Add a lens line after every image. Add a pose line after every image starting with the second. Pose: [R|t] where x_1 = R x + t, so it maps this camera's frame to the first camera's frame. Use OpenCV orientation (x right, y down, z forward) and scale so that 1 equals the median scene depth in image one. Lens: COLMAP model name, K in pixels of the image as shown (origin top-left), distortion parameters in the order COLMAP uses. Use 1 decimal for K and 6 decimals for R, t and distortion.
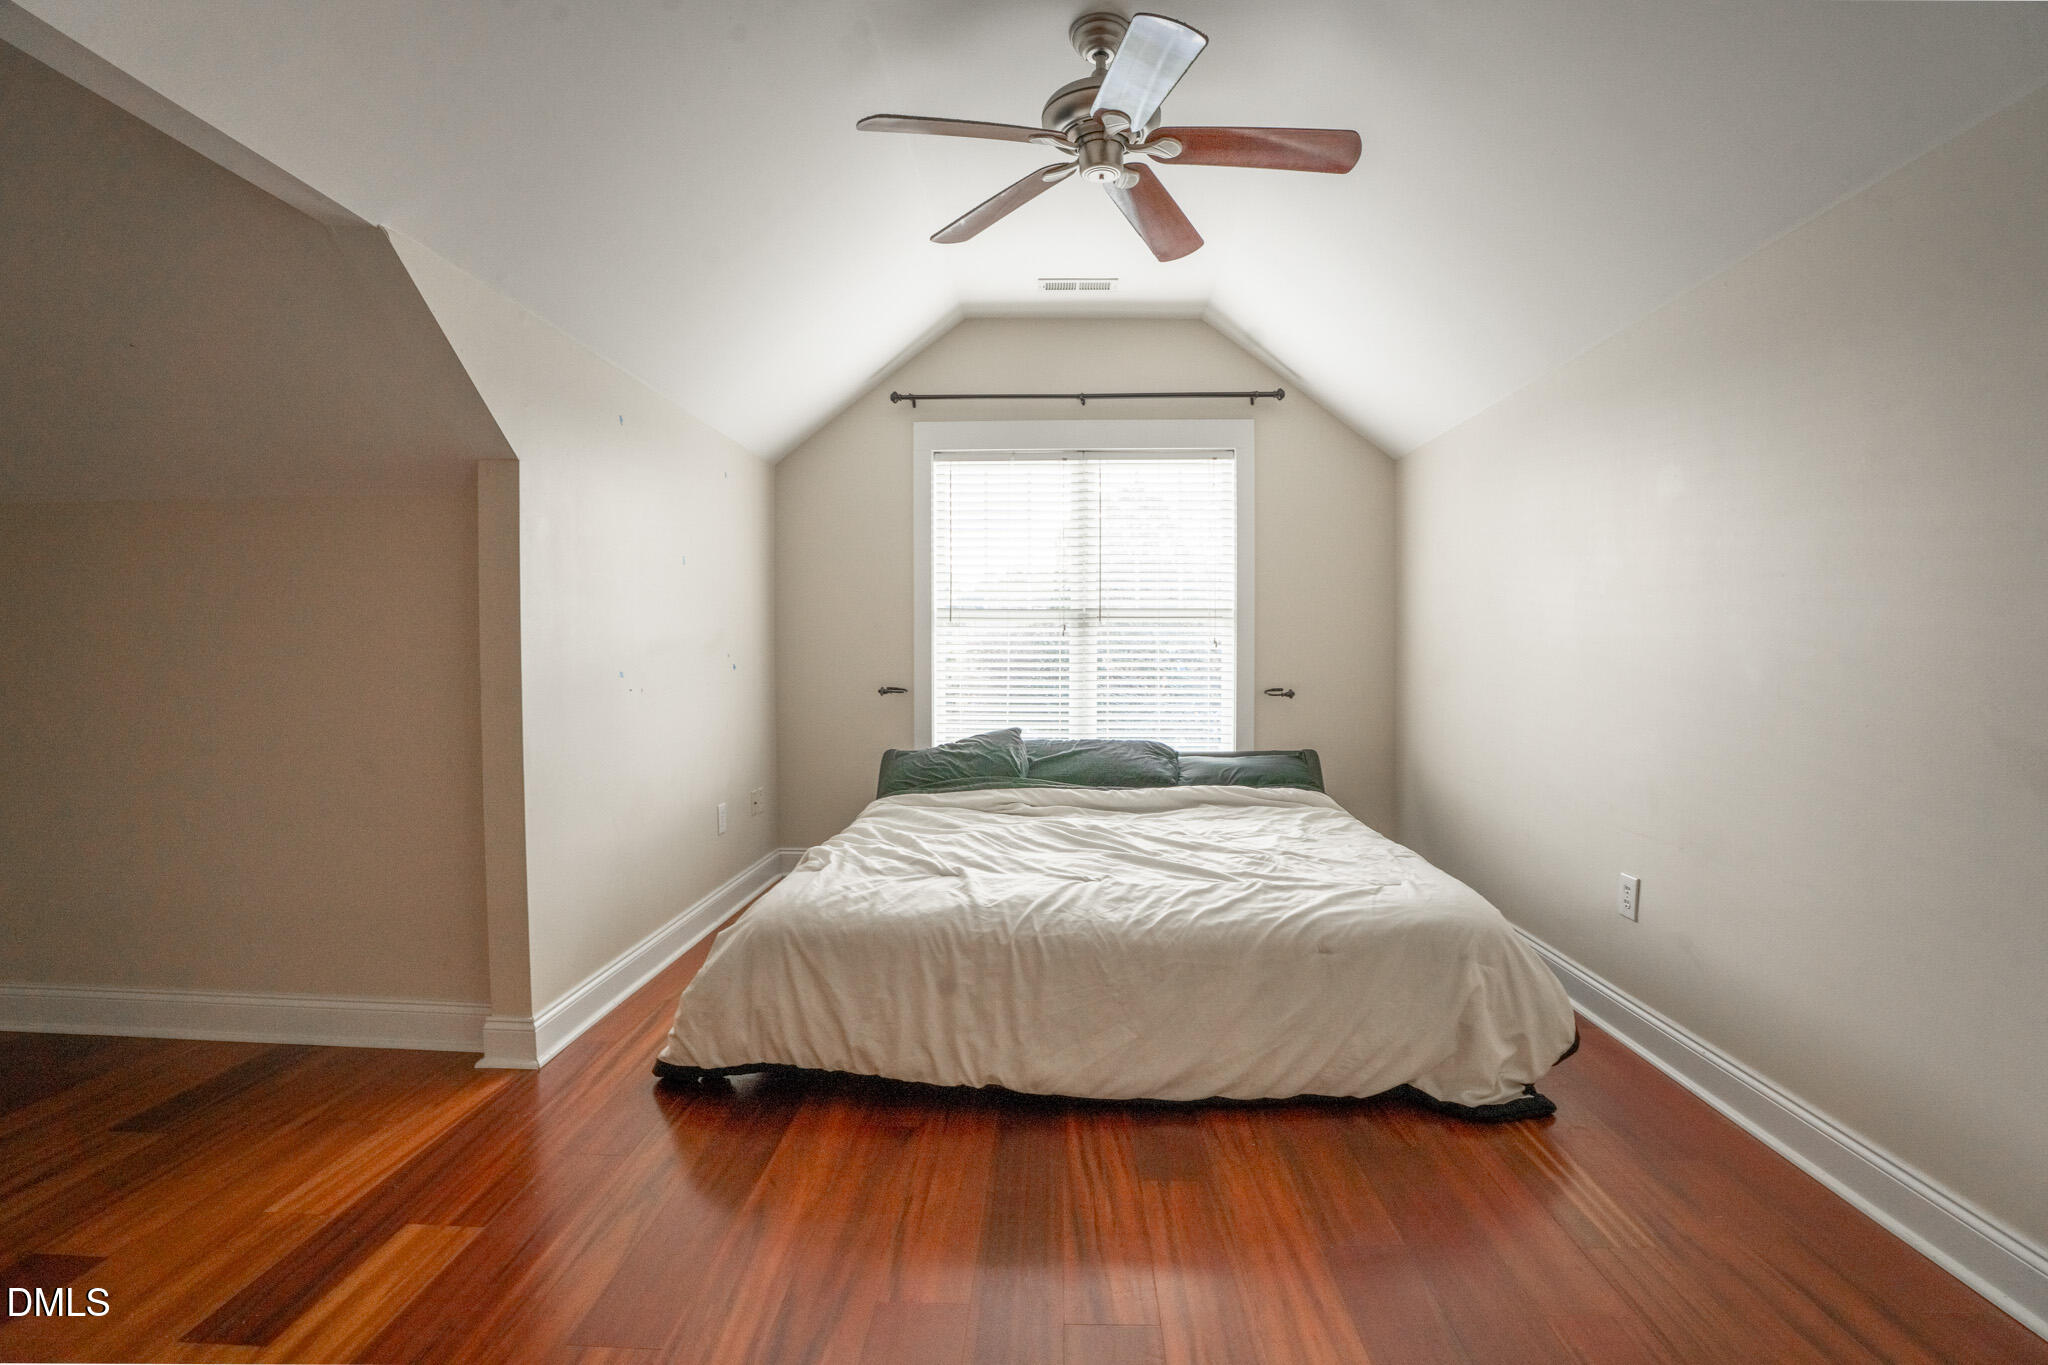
lens RADIAL K [[973.4, 0, 1024.0], [0, 973.4, 682.5], [0, 0, 1]] dist [-0.030058, 0.000362]
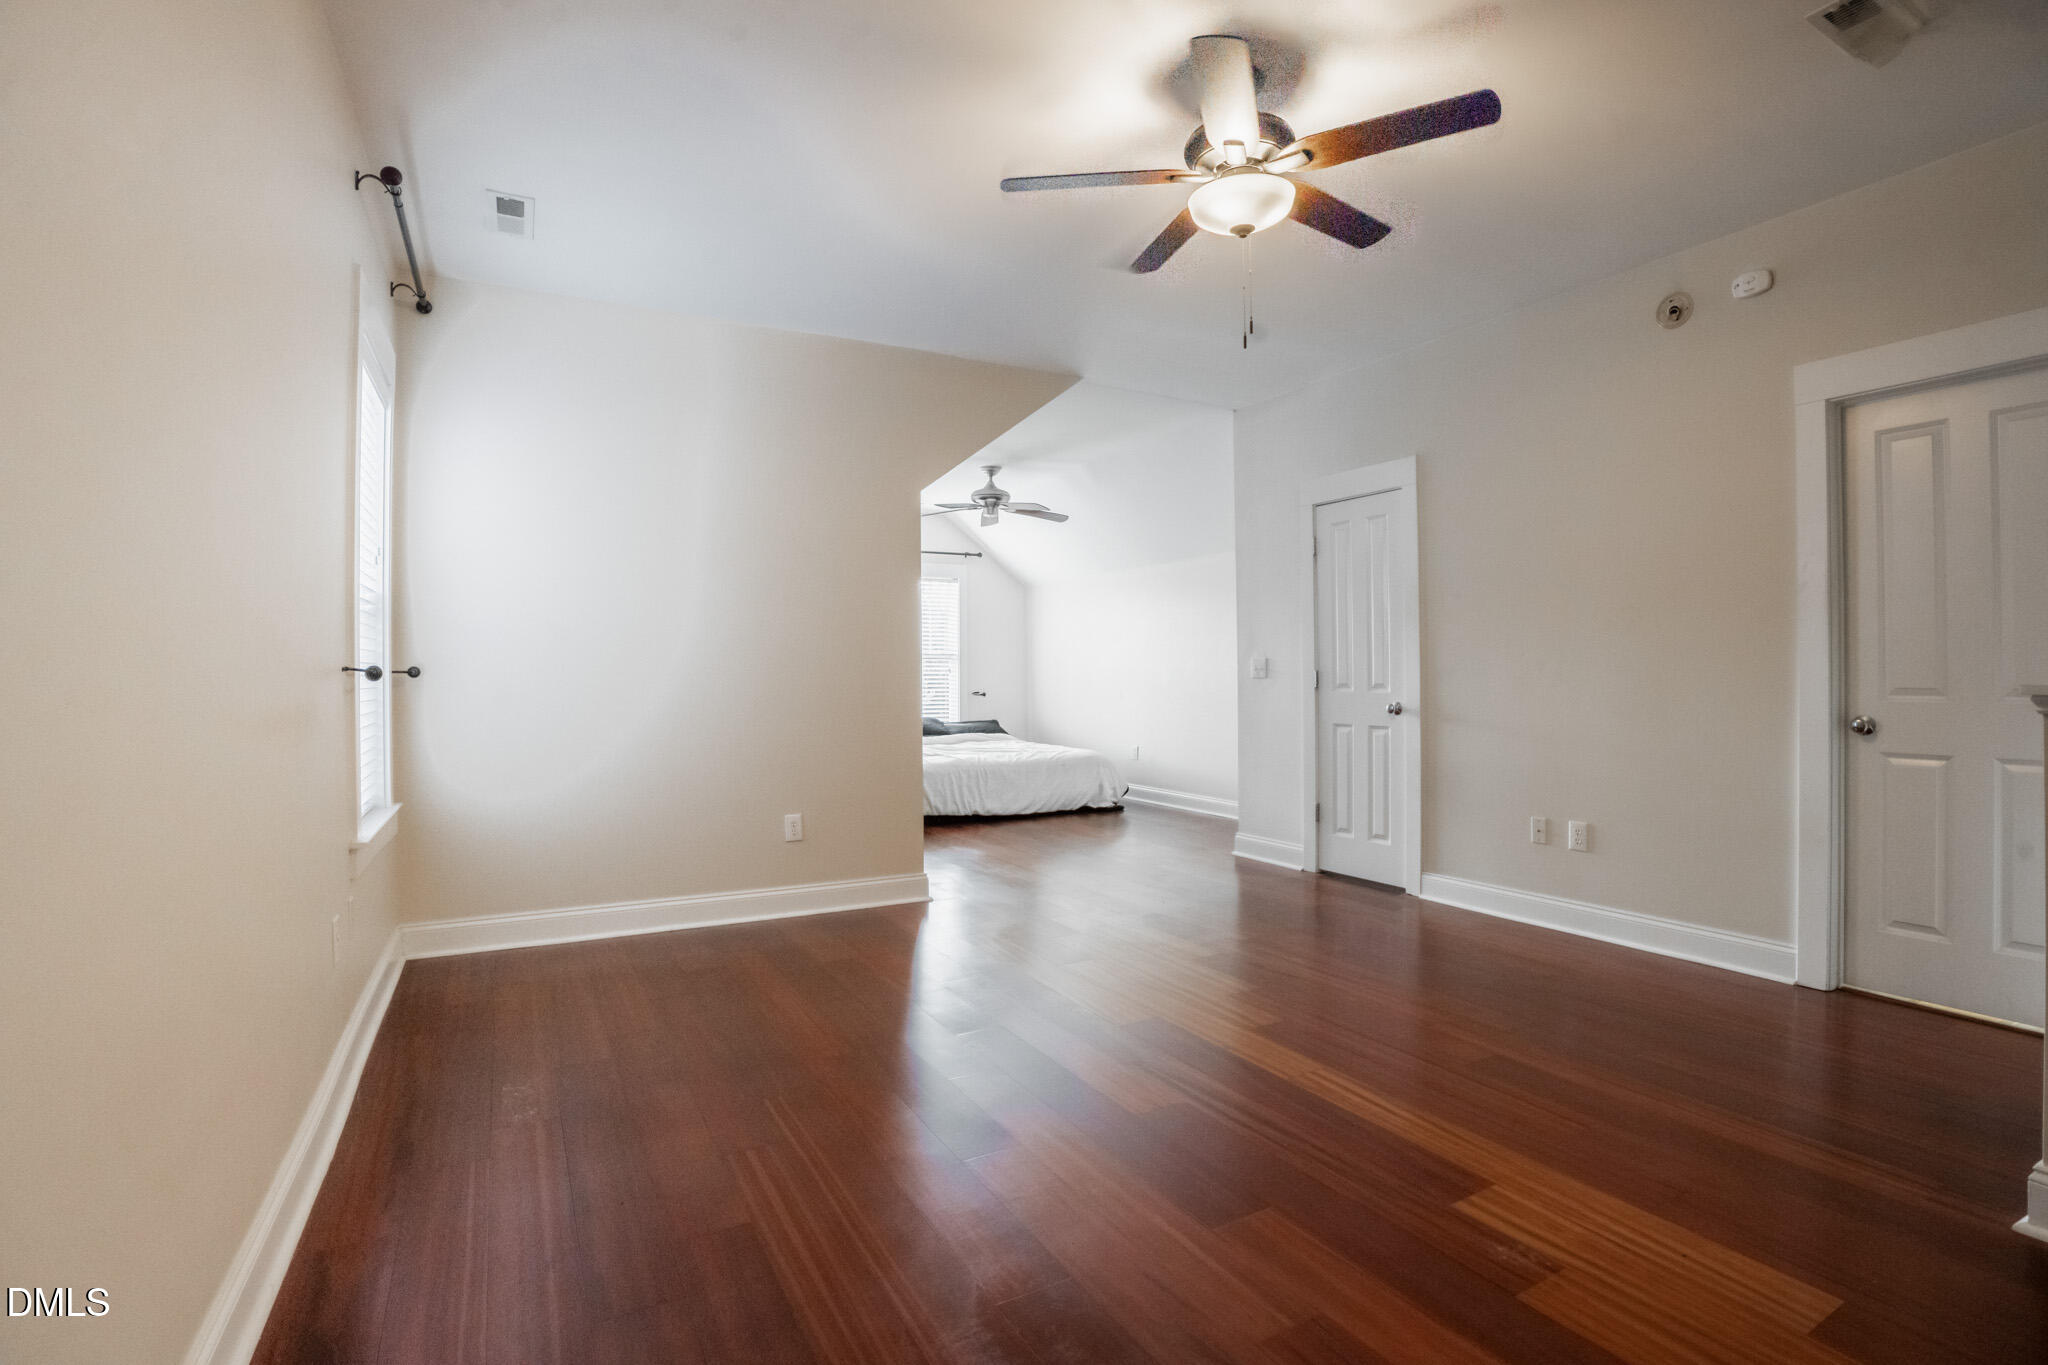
lens RADIAL K [[973.4, 0, 1024.0], [0, 973.4, 682.5], [0, 0, 1]] dist [-0.030058, 0.000362]
pose [[0.859510, 0.000441, 0.511119, -1.485592], [0.010167, 0.999787, -0.017959, 0.049531], [-0.511018, 0.020632, 0.859322, -1.771739]]
